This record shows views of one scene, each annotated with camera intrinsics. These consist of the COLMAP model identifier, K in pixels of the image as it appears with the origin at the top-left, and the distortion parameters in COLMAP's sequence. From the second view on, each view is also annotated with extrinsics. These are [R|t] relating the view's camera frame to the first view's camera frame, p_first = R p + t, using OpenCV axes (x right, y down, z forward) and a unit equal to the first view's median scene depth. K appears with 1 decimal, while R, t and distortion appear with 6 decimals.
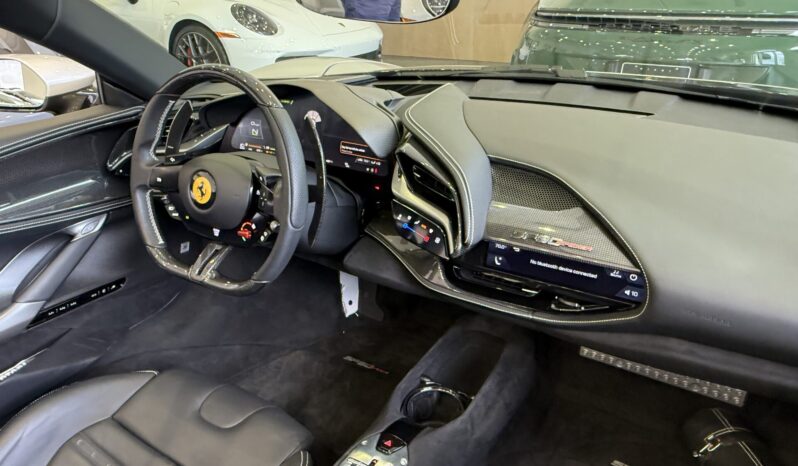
lens RADIAL K [[522.9, 0, 385.3], [0, 522.9, 234.4], [0, 0, 1]] dist [-0.064653, 0.003531]
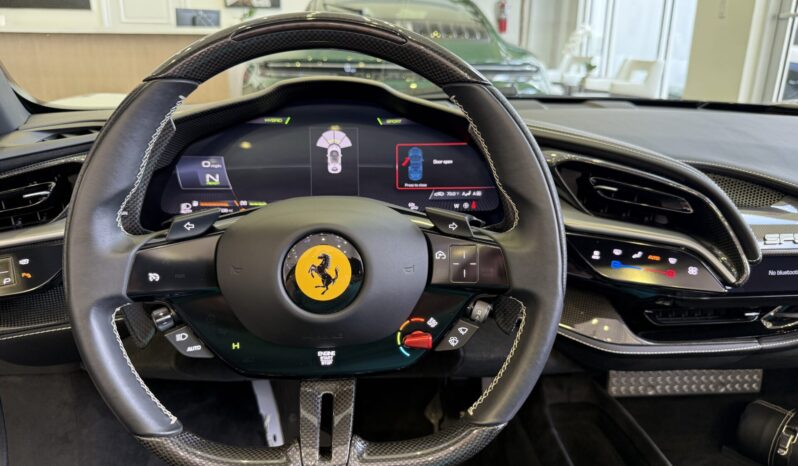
lens RADIAL K [[552.4, 0, 383.8], [0, 552.4, 231.0], [0, 0, 1]] dist [-0.052738, -0.004628]
pose [[0.831706, -0.150463, 0.534440, -0.509769], [0.226163, 0.970912, -0.078614, -0.063086], [-0.507066, 0.186254, 0.841542, 0.493631]]
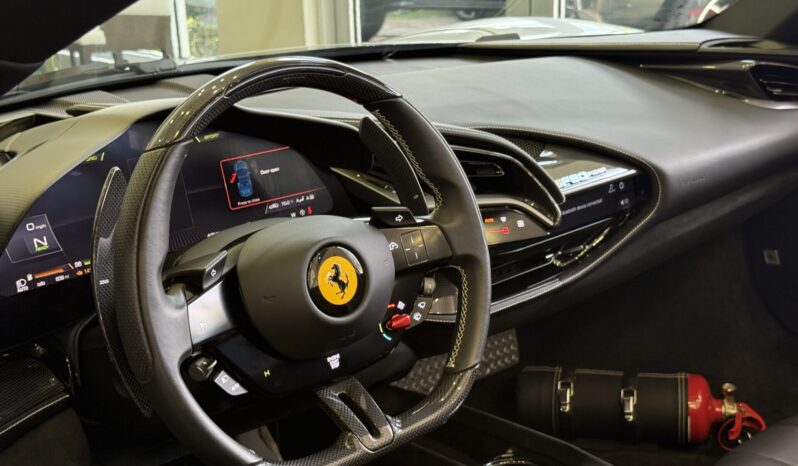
lens RADIAL K [[1086.1, 0, 399.1], [0, 1086.1, 279.7], [0, 0, 1]] dist [-0.173618, -0.034404]
pose [[0.280517, -0.303747, 0.910521, -1.226249], [0.442247, 0.882821, 0.158256, -0.213091], [-0.851896, 0.358282, 0.381977, 0.465724]]
